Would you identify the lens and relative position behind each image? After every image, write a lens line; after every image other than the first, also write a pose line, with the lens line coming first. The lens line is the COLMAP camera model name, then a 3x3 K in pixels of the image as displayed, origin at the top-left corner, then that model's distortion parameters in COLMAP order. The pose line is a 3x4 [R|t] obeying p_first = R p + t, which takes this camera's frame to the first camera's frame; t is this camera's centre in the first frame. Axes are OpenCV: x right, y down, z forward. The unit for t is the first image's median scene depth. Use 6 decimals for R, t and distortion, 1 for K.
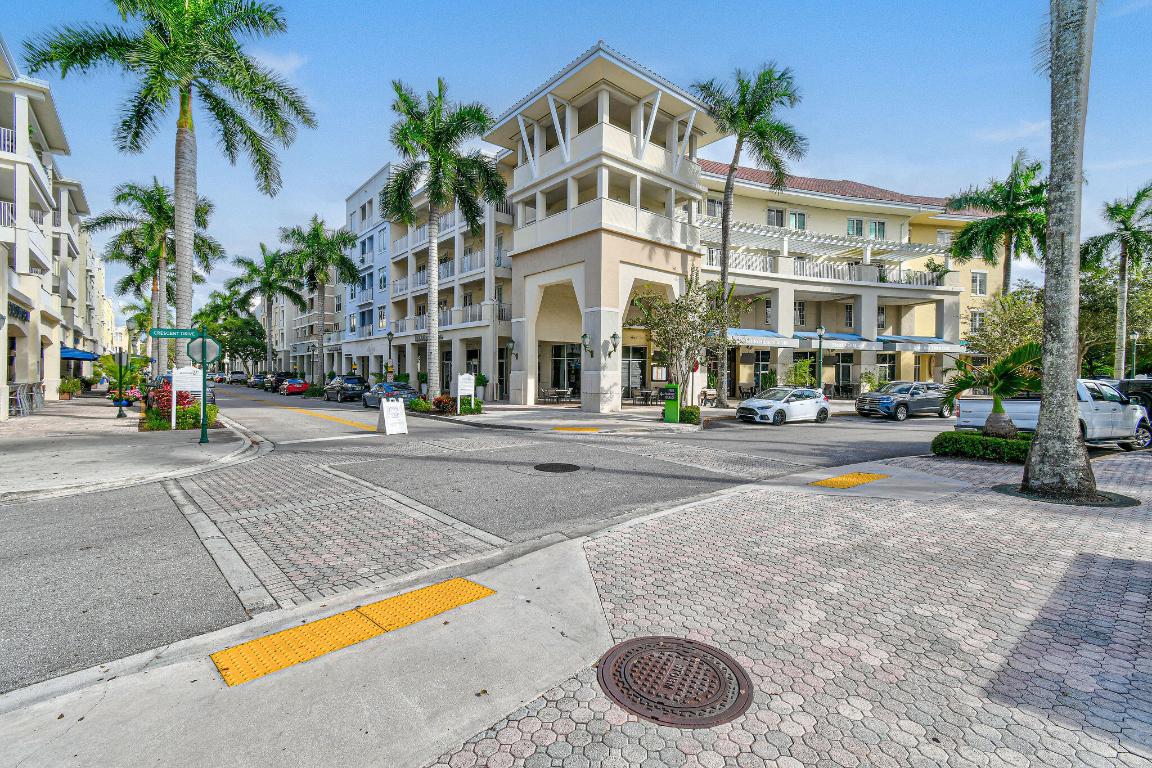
lens RADIAL K [[509.0, 0, 581.6], [0, 509.0, 368.9], [0, 0, 1]] dist [0.000871, -0.000765]
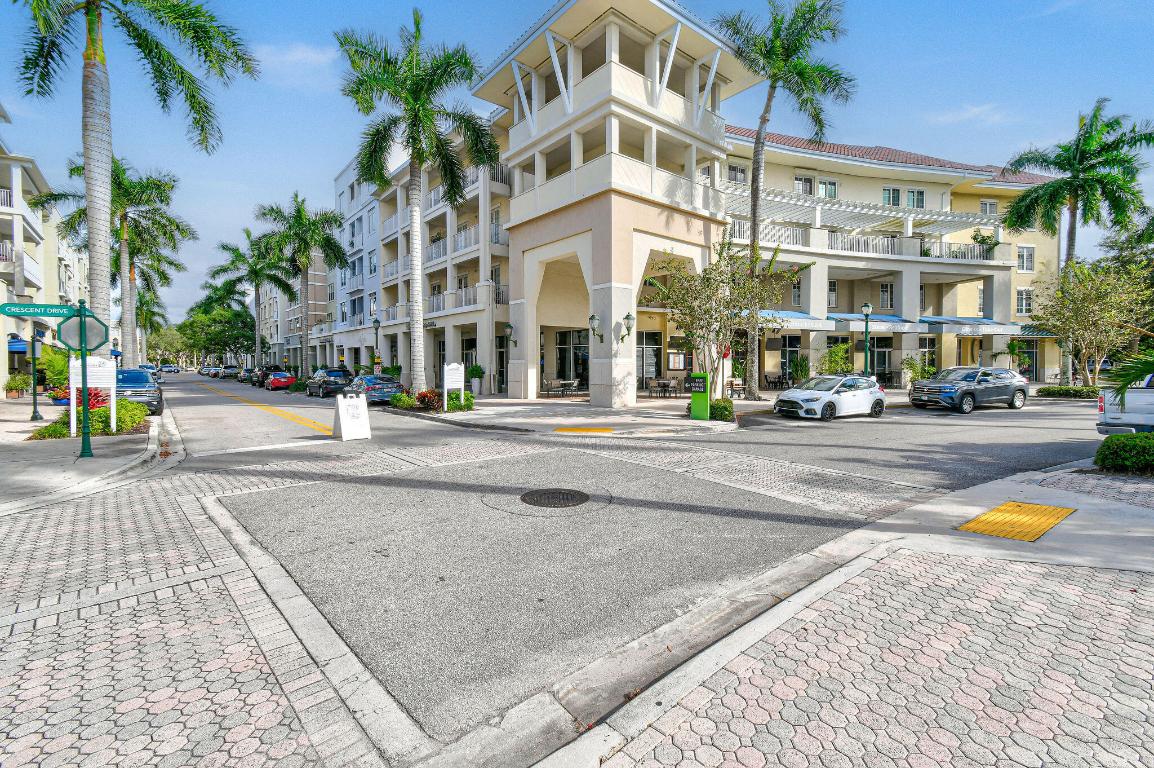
lens RADIAL K [[509.9, 0, 582.6], [0, 509.9, 368.9], [0, 0, 1]] dist [0.000871, -0.000765]
pose [[0.999852, -0.011133, -0.013117, -0.000572], [0.011362, 0.999782, 0.017499, 0.004960], [0.012920, -0.017645, 0.999761, 0.121483]]
